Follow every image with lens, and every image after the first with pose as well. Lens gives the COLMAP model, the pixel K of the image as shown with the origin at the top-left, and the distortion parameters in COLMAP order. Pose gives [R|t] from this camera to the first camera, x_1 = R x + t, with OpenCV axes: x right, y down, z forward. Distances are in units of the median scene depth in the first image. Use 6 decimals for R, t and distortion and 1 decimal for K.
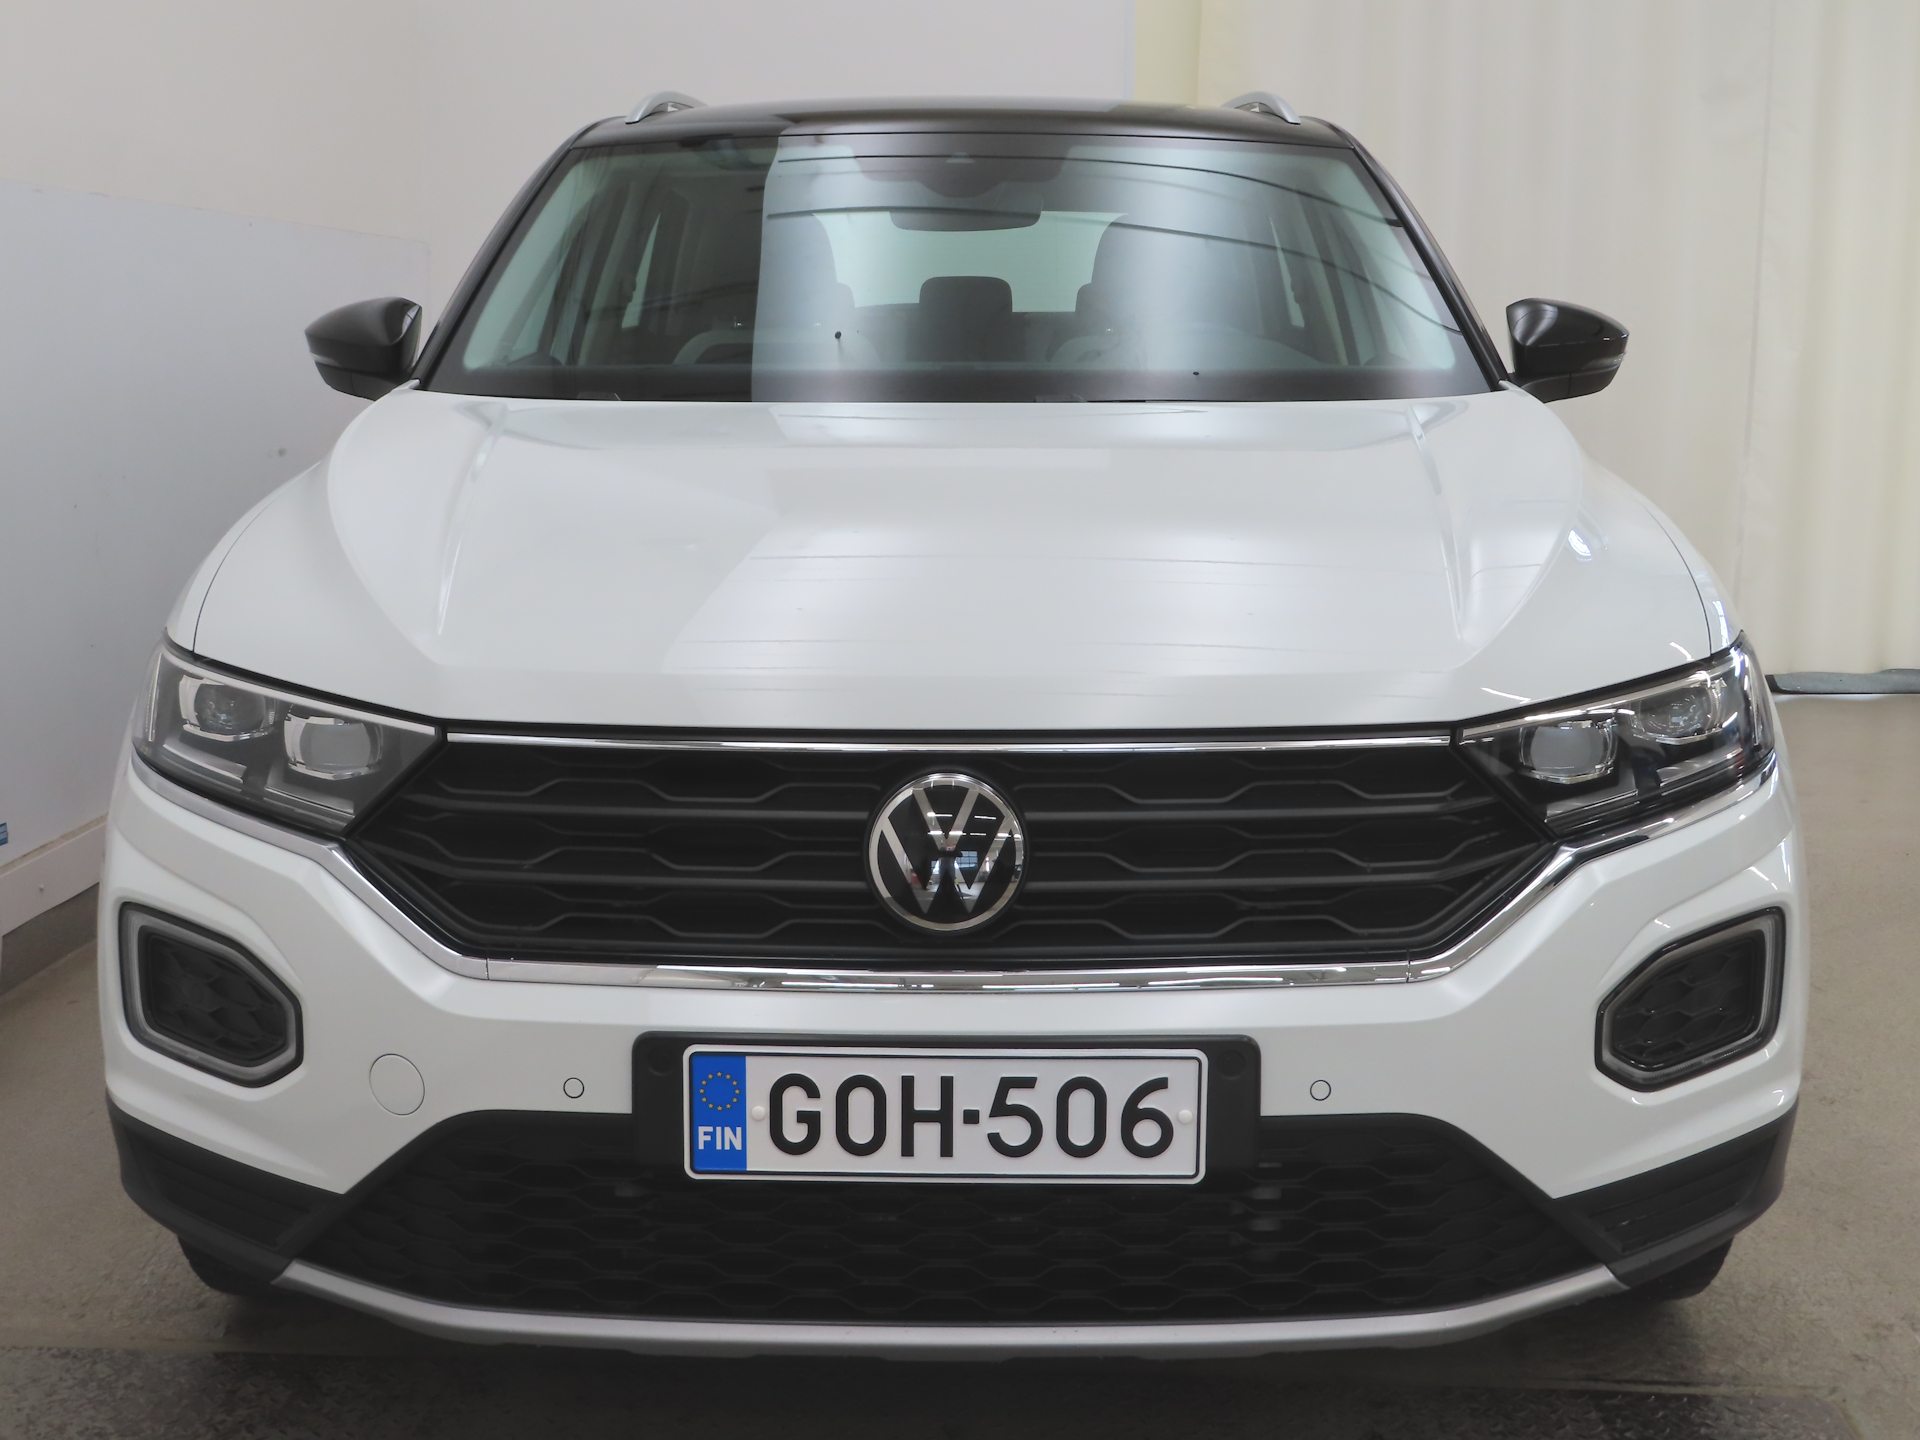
lens RADIAL K [[2246.1, 0, 960.0], [0, 2246.1, 720.0], [0, 0, 1]] dist [-0.005556, 0.003835]
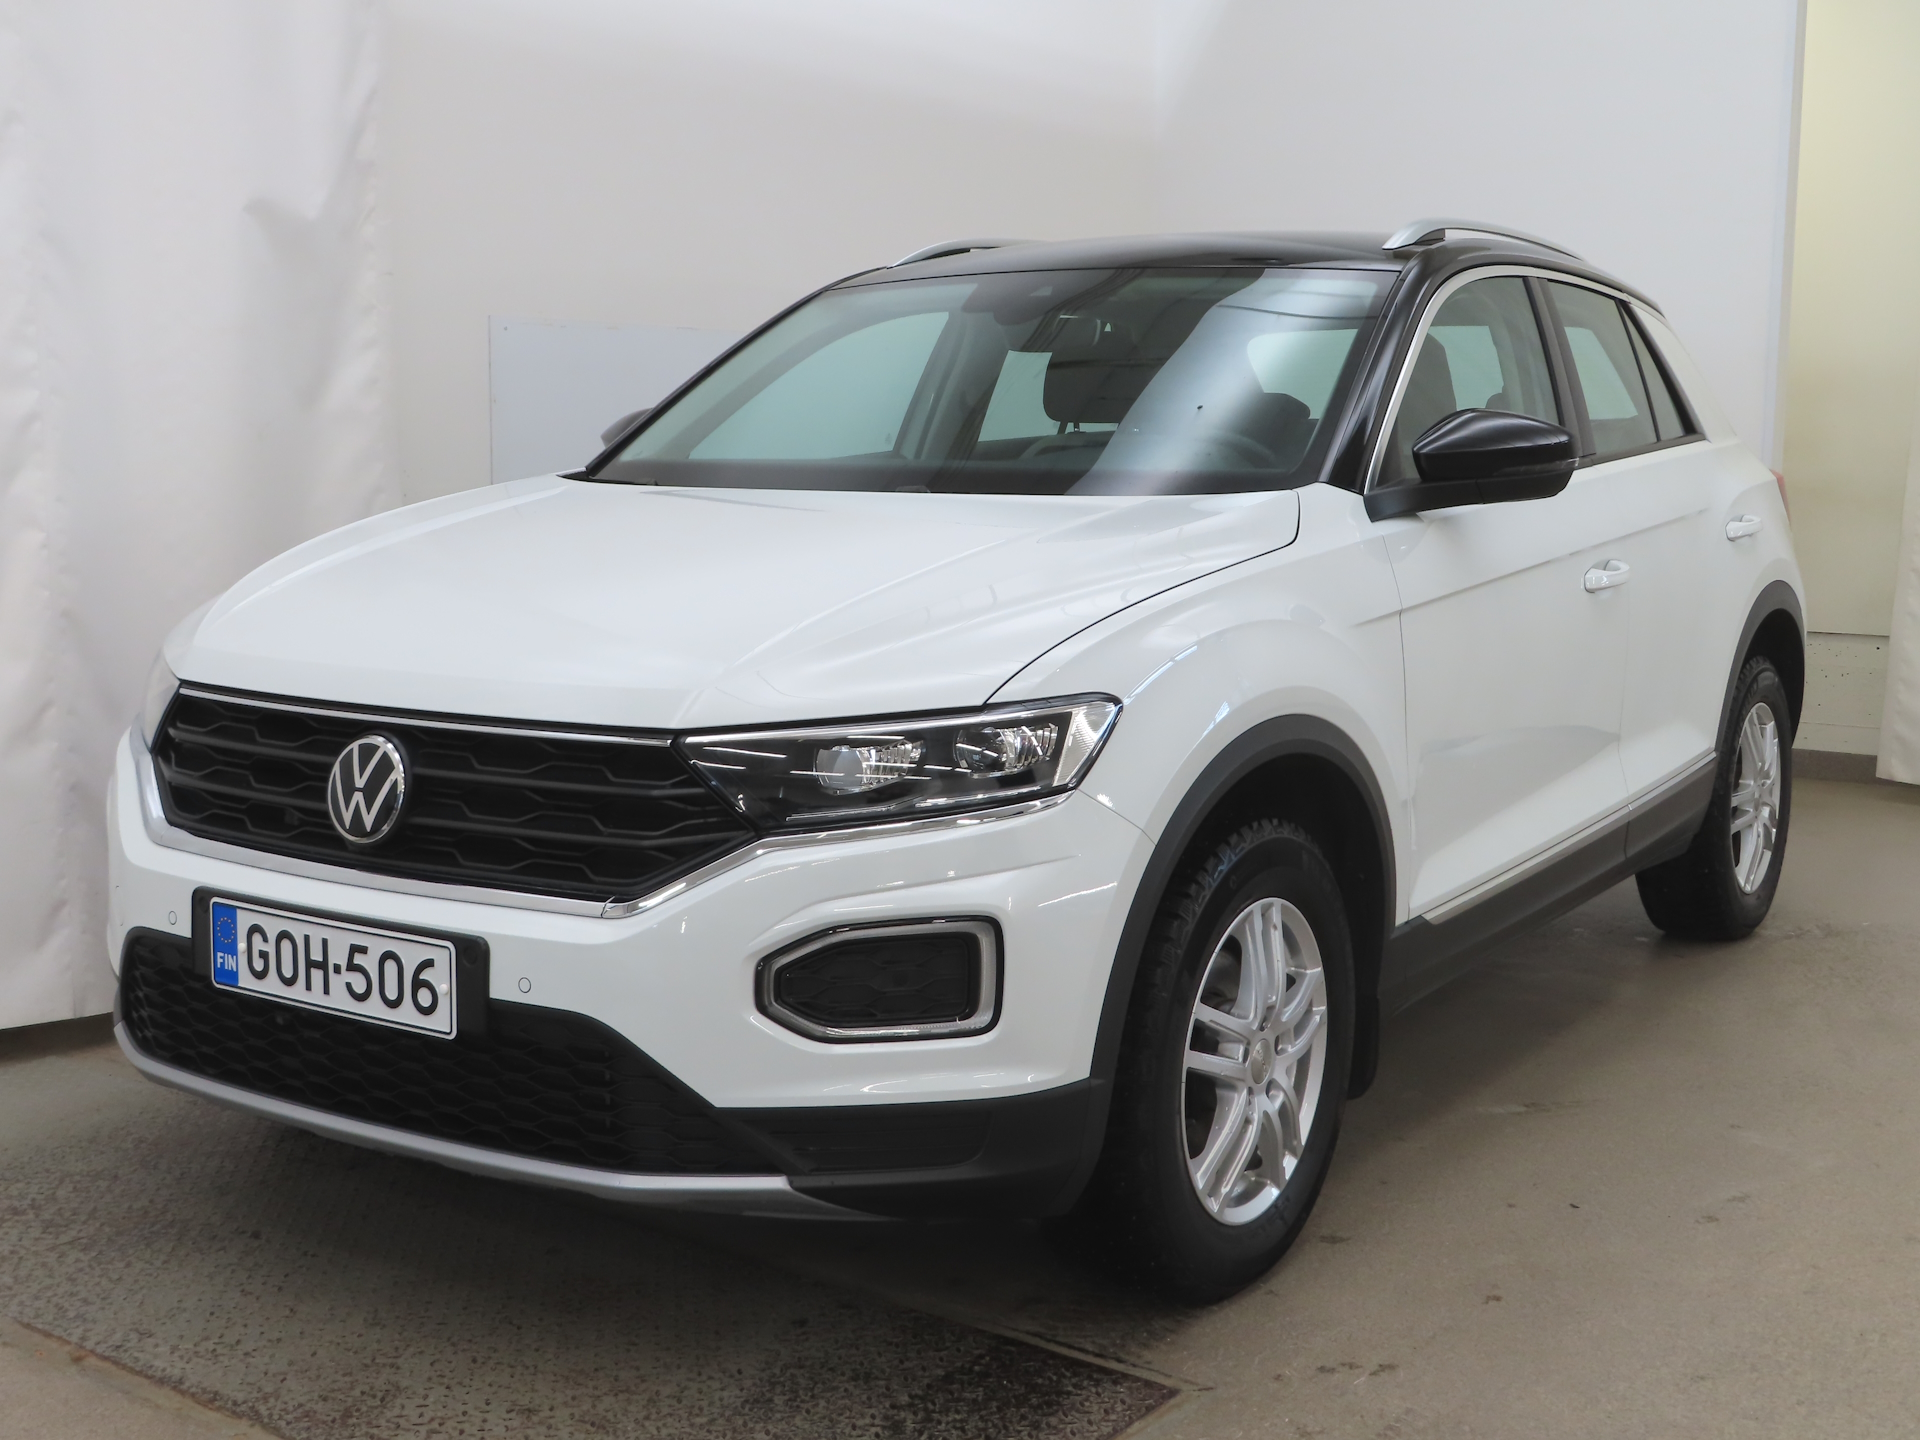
lens RADIAL K [[2246.1, 0, 960.0], [0, 2246.1, 720.0], [0, 0, 1]] dist [-0.005556, 0.003835]
pose [[0.833554, 0.070862, -0.547874, 1.111680], [-0.094295, 0.995436, -0.014714, -0.001176], [0.544331, 0.063927, 0.836431, -0.011527]]
